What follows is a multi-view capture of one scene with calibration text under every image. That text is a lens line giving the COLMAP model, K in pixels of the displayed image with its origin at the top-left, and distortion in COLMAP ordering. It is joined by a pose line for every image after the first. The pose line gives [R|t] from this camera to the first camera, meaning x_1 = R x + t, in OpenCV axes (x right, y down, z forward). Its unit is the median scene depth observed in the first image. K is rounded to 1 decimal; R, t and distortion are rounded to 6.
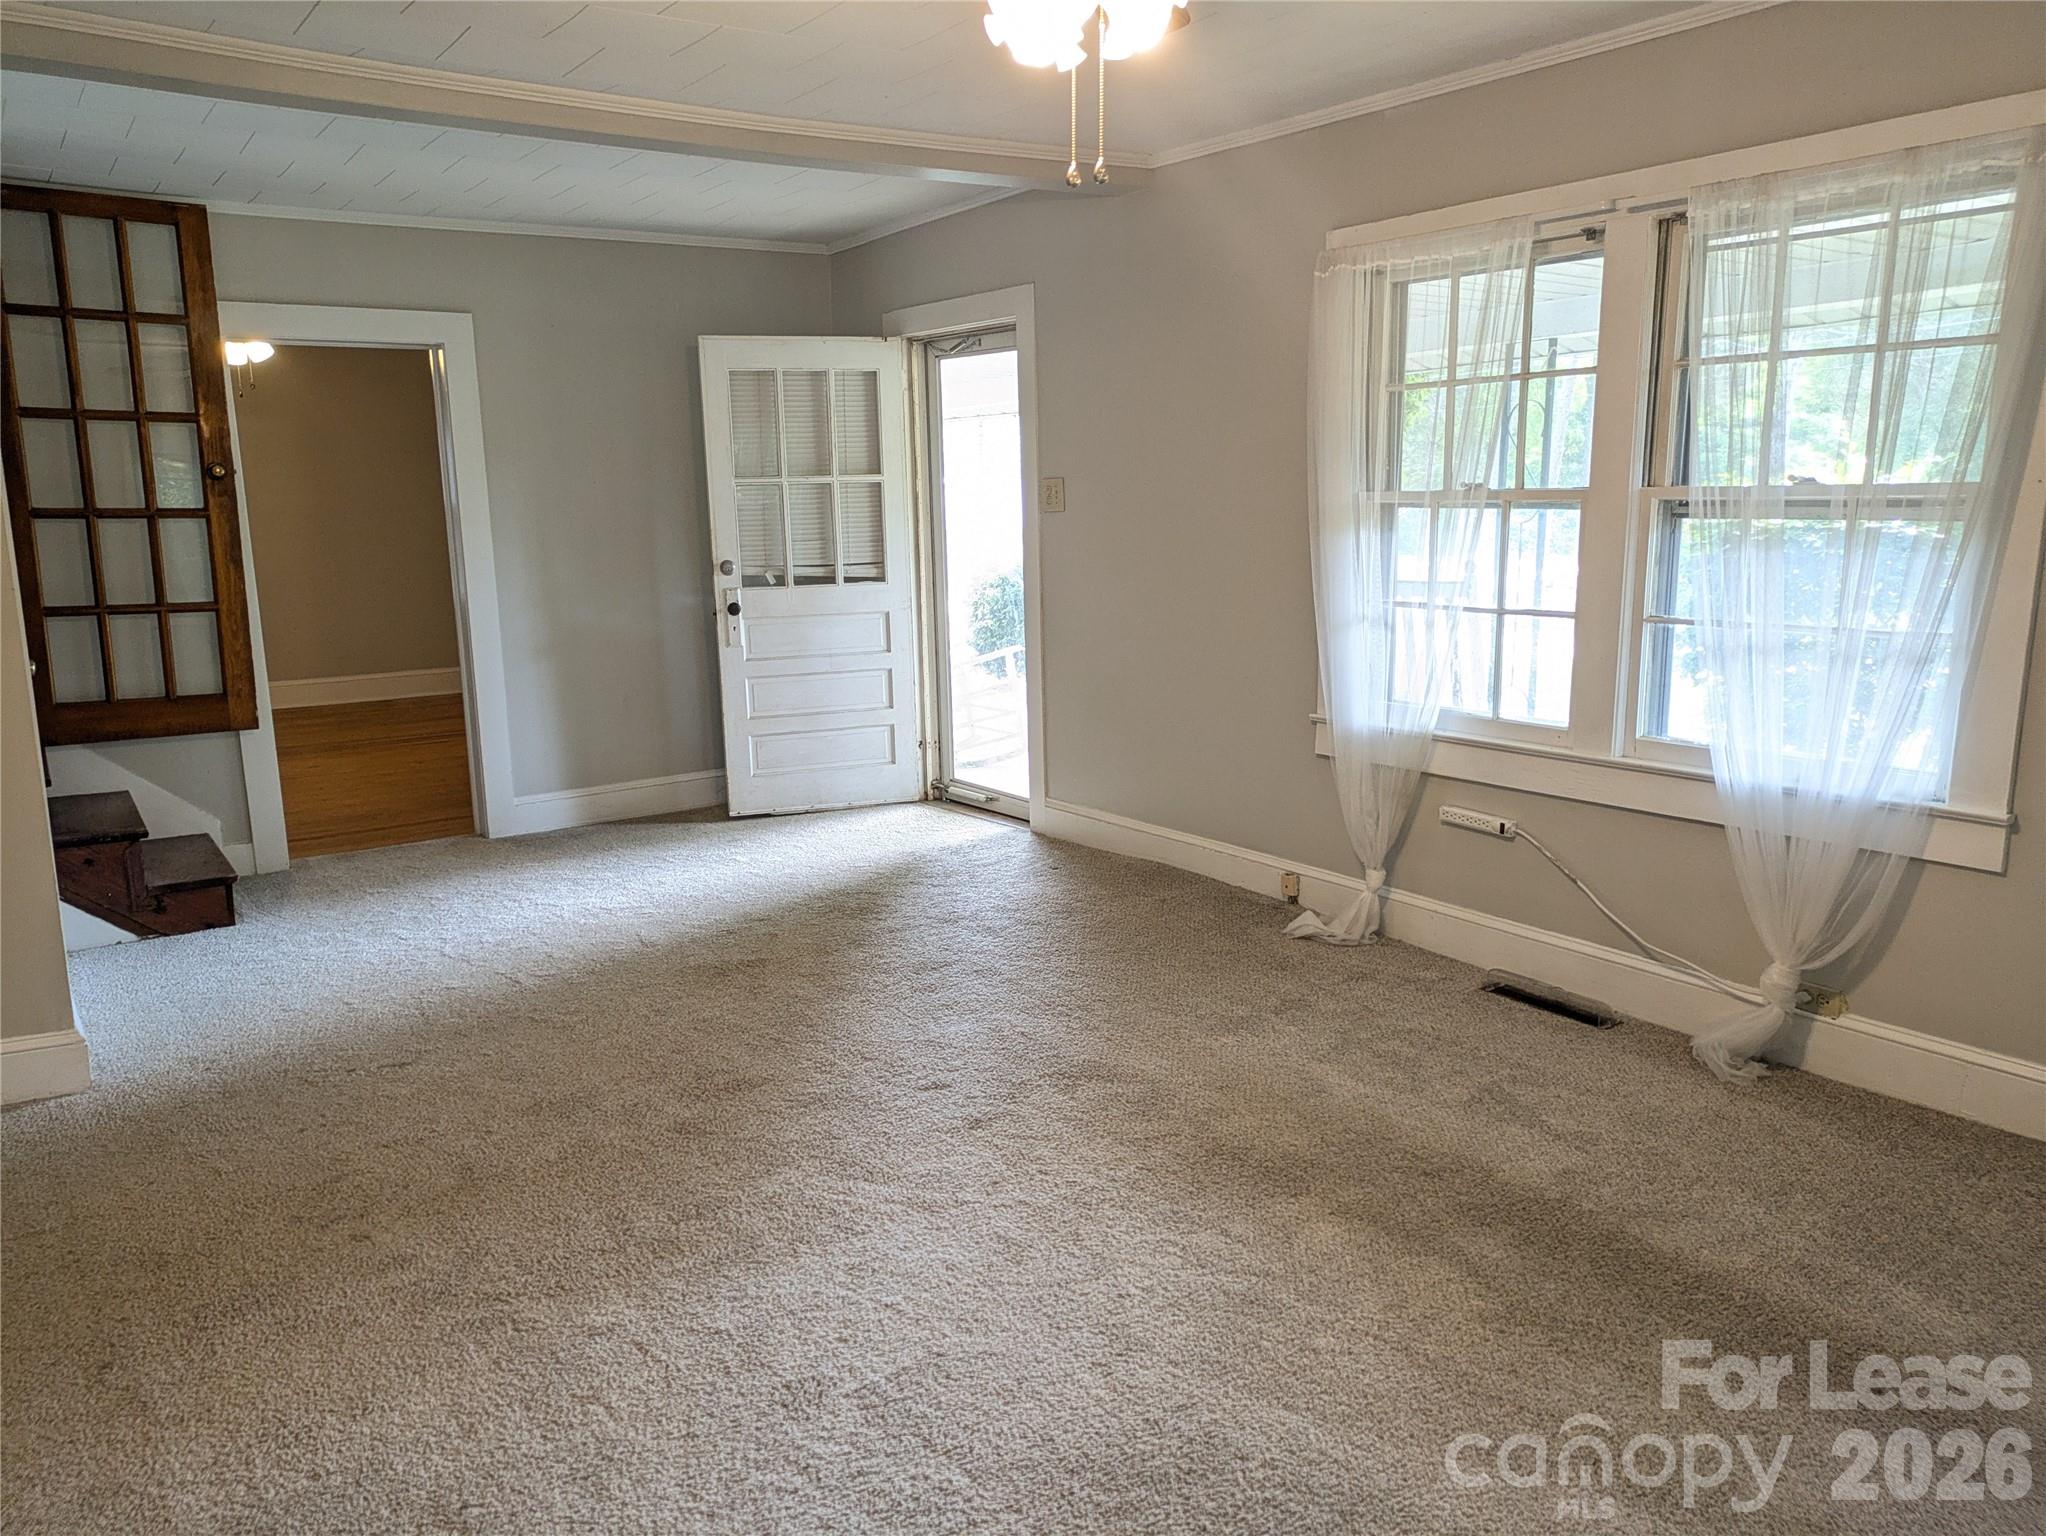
lens RADIAL K [[1488.7, 0, 1023.0], [0, 1488.7, 768.0], [0, 0, 1]] dist [0.045454, -0.089901]
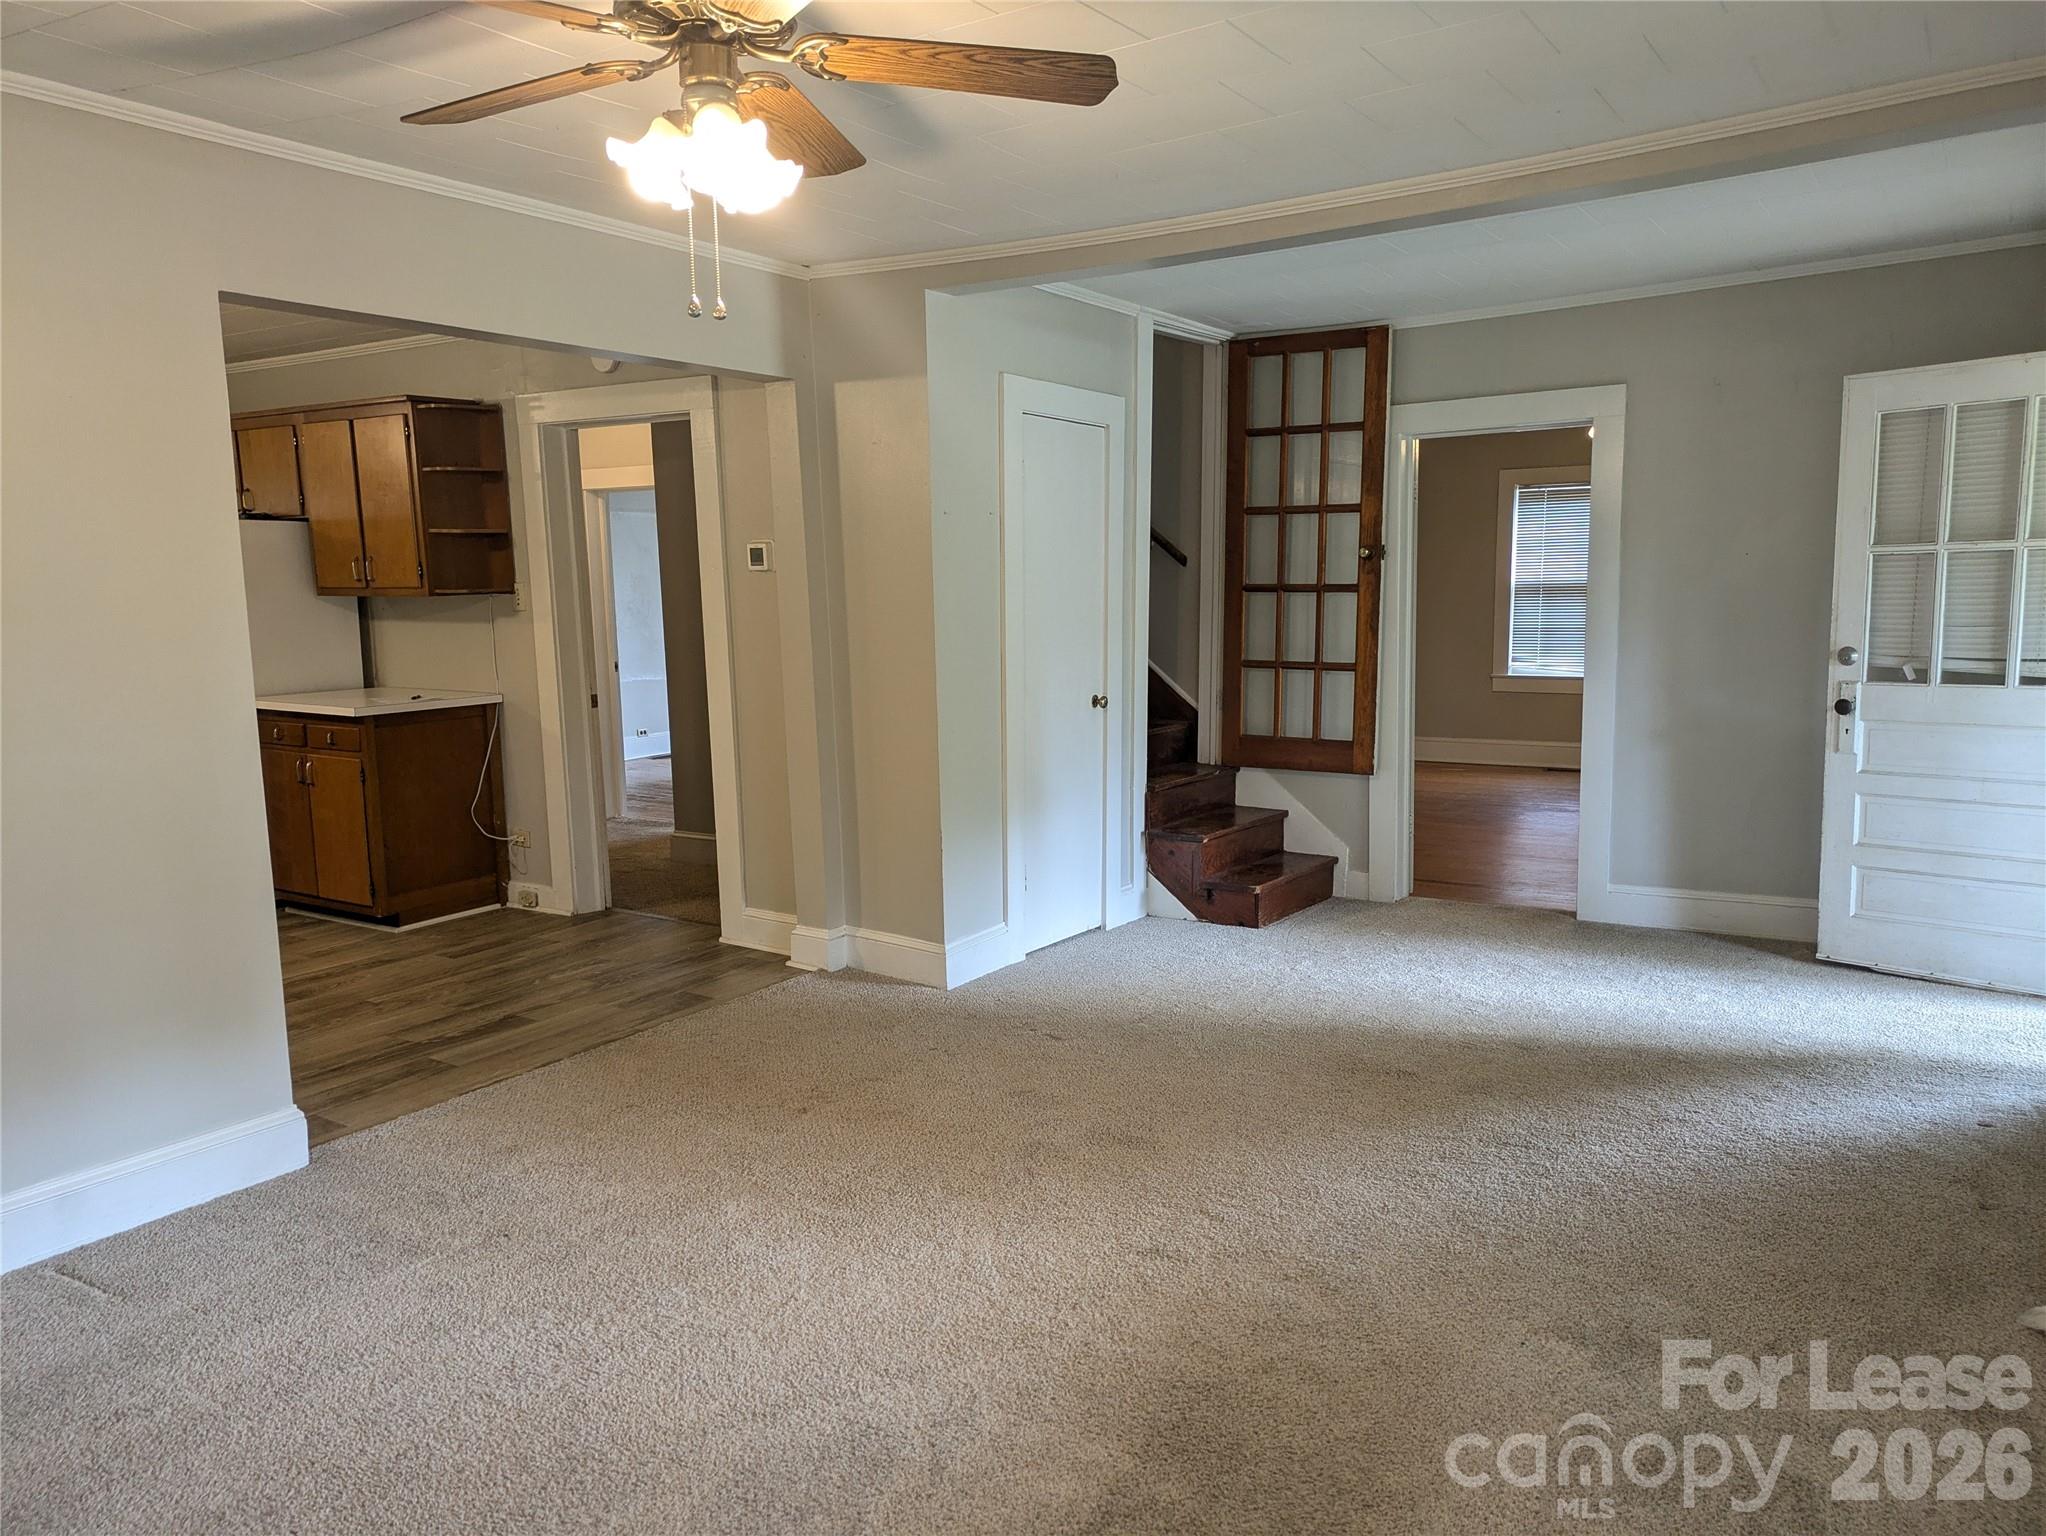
lens RADIAL K [[1503.9, 0, 1008.5], [0, 1503.9, 773.8], [0, 0, 1]] dist [0.039806, -0.010018]
pose [[0.362593, 0.124189, -0.923636, 0.452295], [-0.154567, 0.985369, 0.071811, -0.066165], [0.919040, 0.116726, 0.376484, 0.303613]]
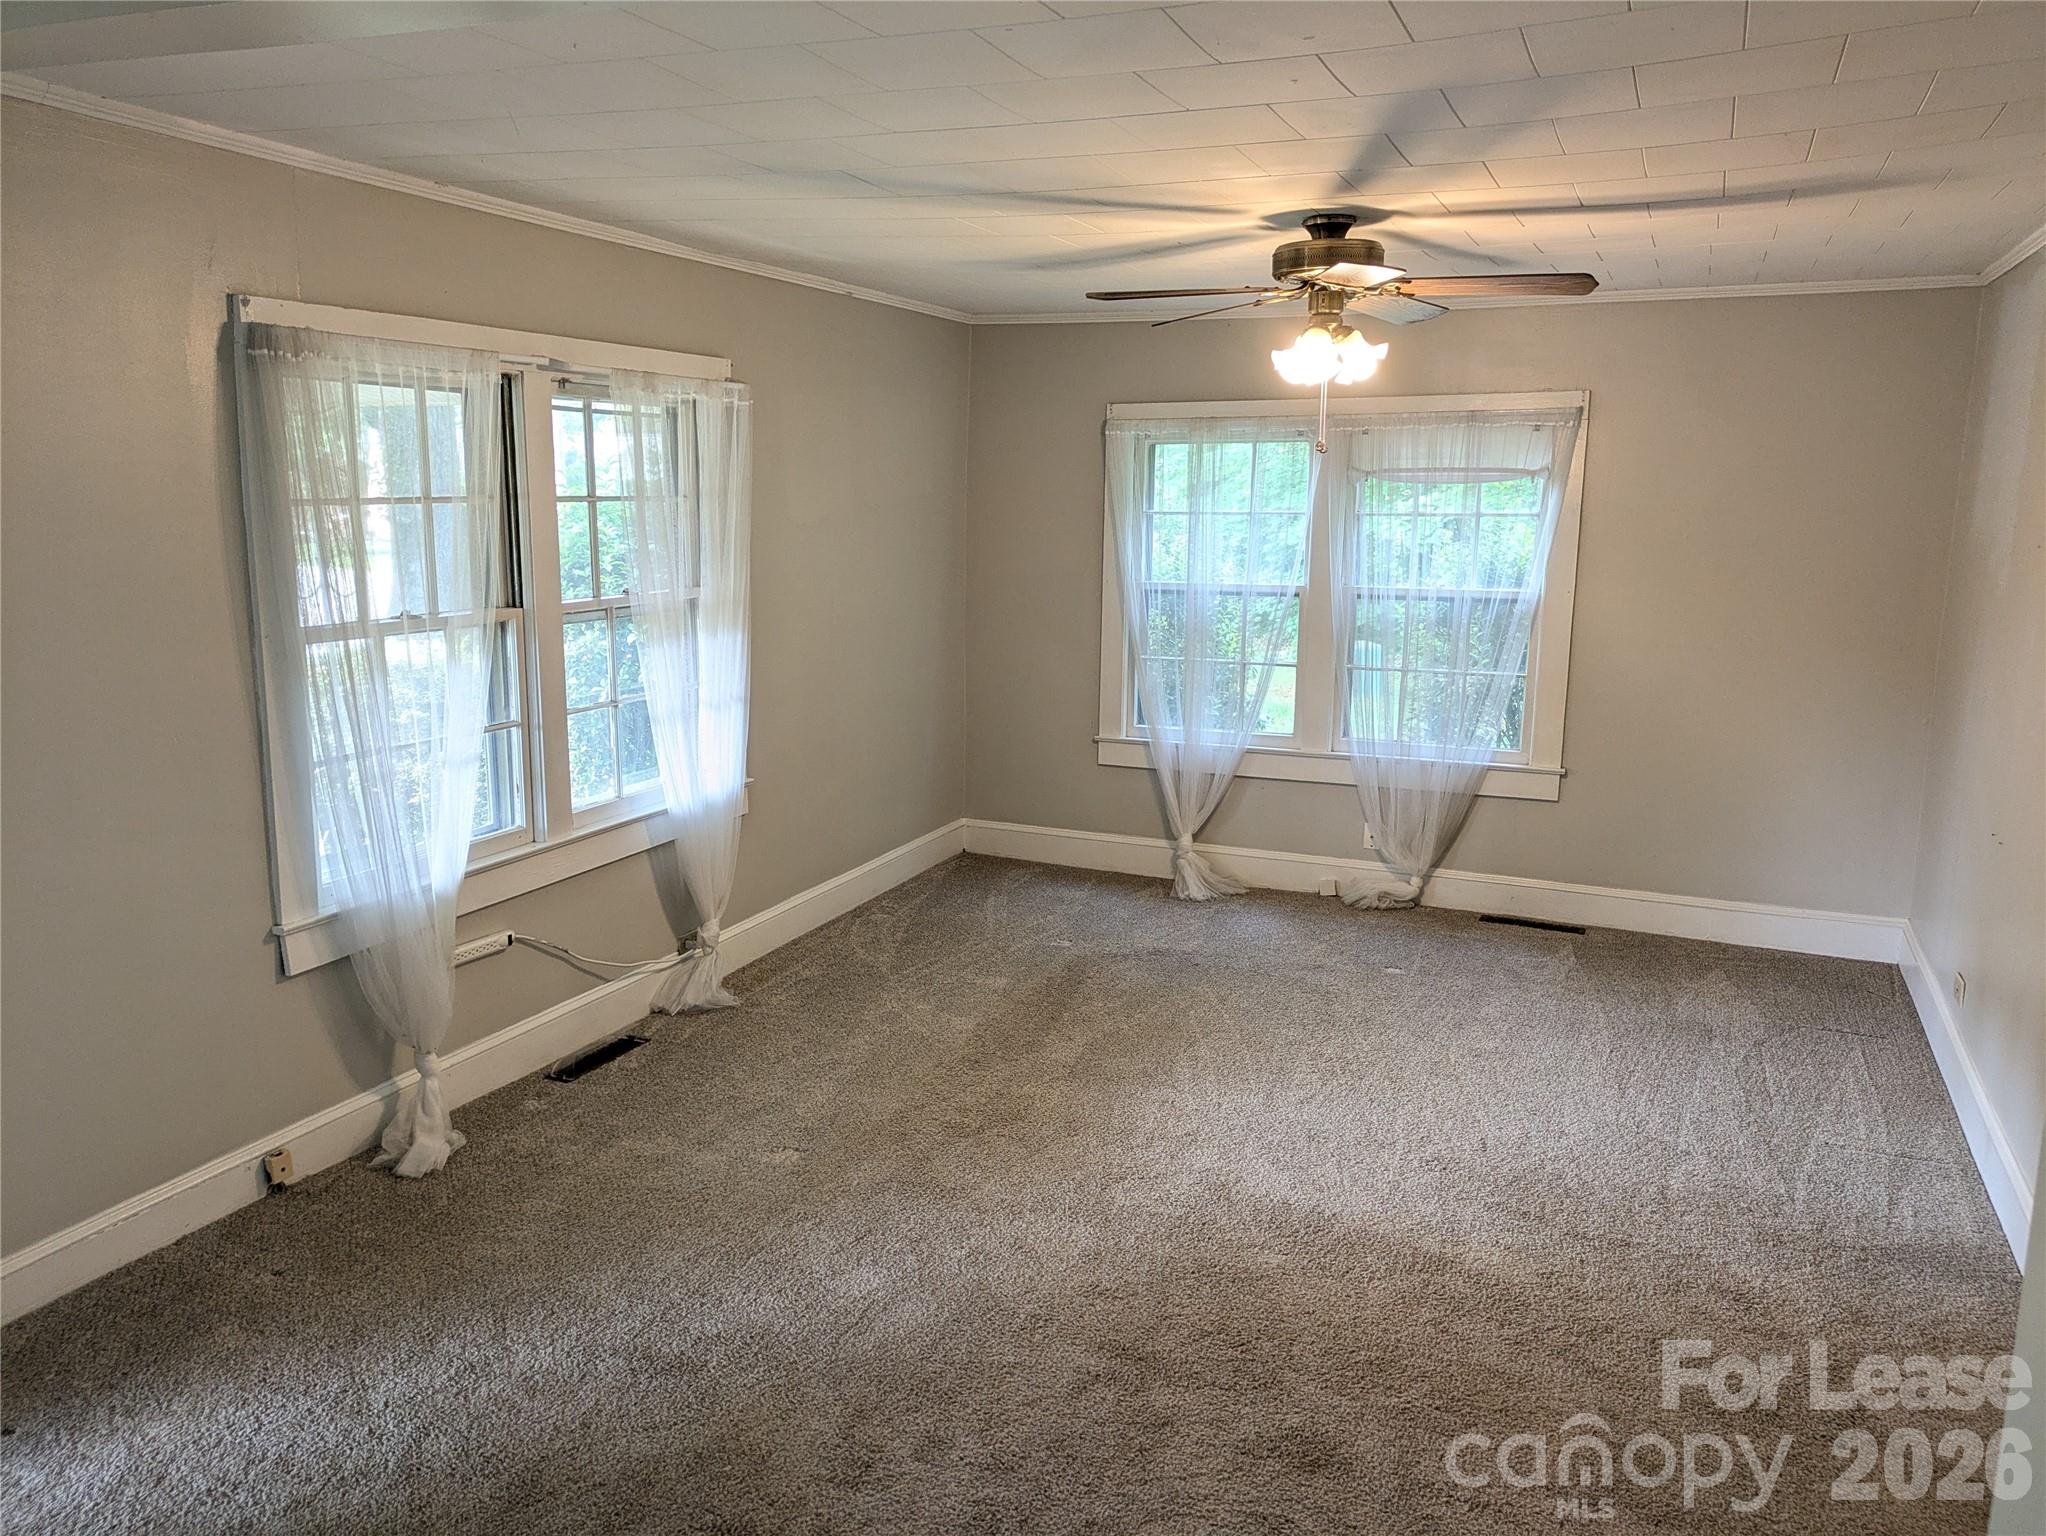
lens RADIAL K [[1524.8, 0, 1025.5], [0, 1524.8, 762.4], [0, 0, 1]] dist [0.062827, -0.001853]
pose [[-0.511359, -0.149032, 0.846346, -0.533856], [0.151616, 0.953753, 0.259552, -0.215438], [-0.845887, 0.261044, -0.465114, 0.847819]]
